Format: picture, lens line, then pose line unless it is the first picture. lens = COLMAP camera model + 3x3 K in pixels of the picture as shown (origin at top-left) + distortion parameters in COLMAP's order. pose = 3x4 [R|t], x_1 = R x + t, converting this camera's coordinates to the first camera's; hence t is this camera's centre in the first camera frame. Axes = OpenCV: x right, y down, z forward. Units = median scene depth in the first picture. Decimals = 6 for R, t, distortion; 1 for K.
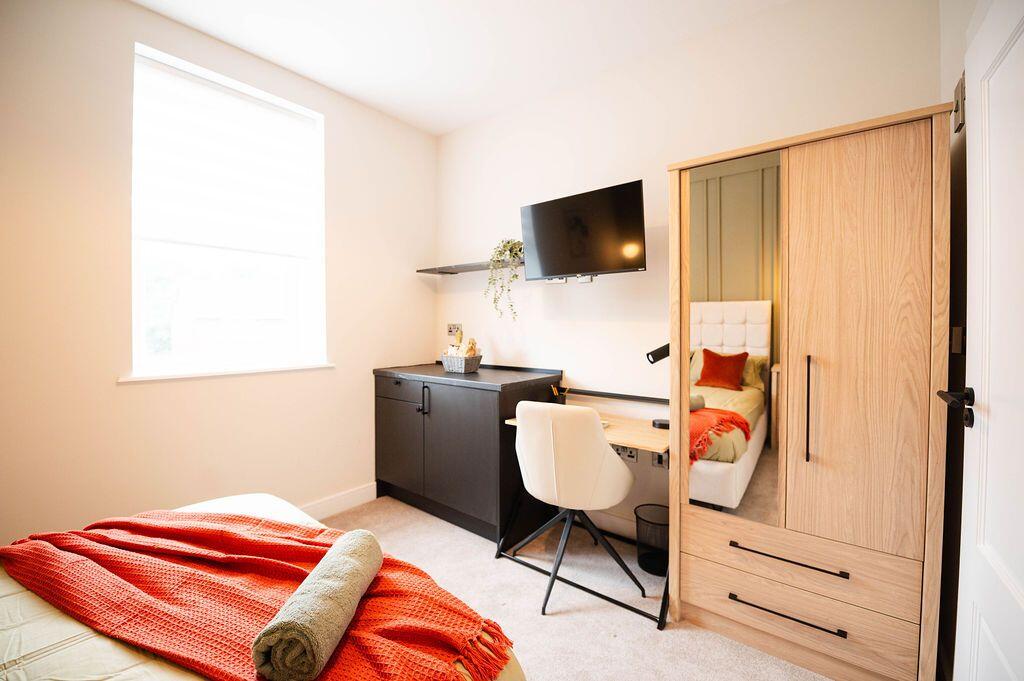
lens RADIAL K [[413.9, 0, 508.6], [0, 413.9, 334.6], [0, 0, 1]] dist [-0.024987, -0.000233]
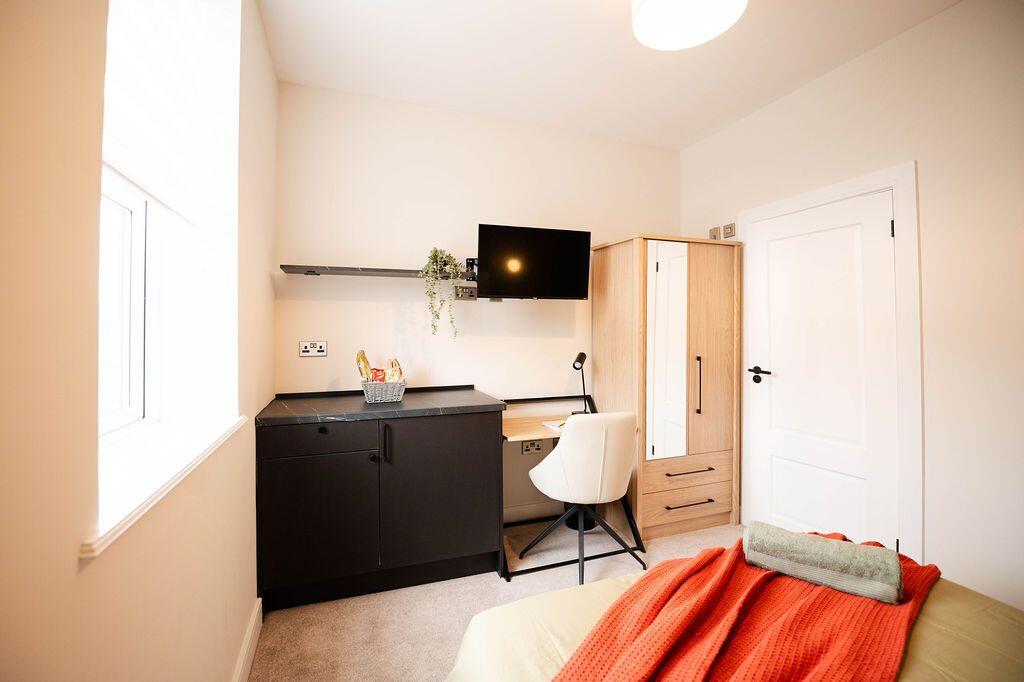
lens RADIAL K [[430.7, 0, 479.8], [0, 430.7, 324.3], [0, 0, 1]] dist [-0.028395, -0.000004]
pose [[0.548074, 0.008433, 0.836388, -0.899384], [0.024381, 0.999363, -0.026053, -0.042939], [-0.836075, 0.034671, 0.547519, 0.474273]]
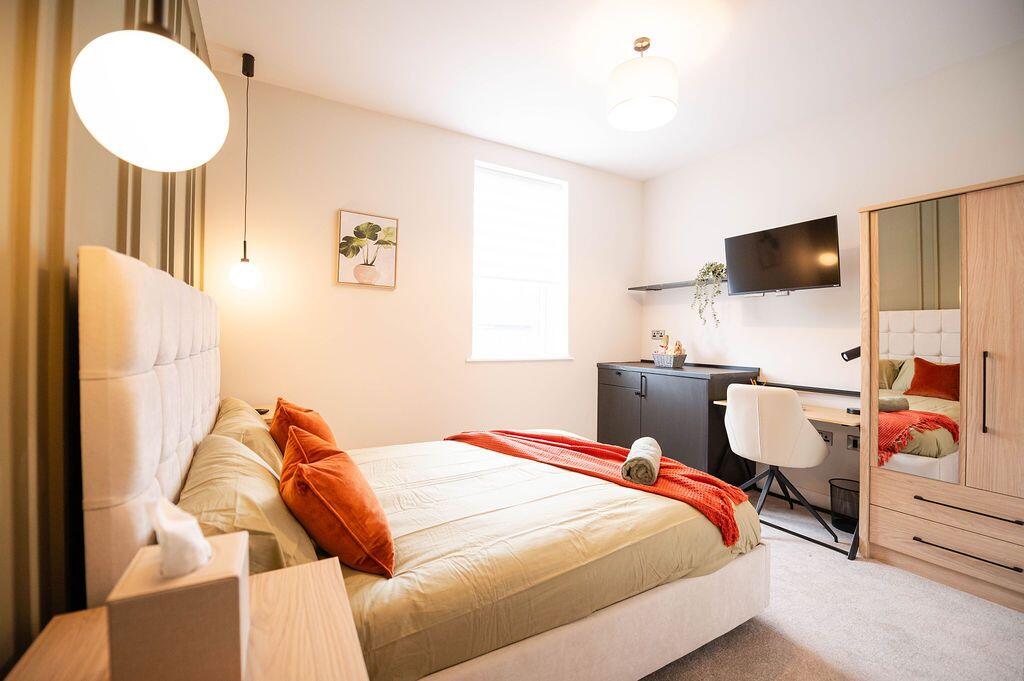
lens RADIAL K [[413.9, 0, 508.6], [0, 413.9, 334.6], [0, 0, 1]] dist [-0.024987, -0.000233]
pose [[0.928403, 0.010284, -0.371433, -0.128182], [-0.019754, 0.999569, -0.021698, 0.034389], [0.371049, 0.027482, 0.928206, -0.466288]]
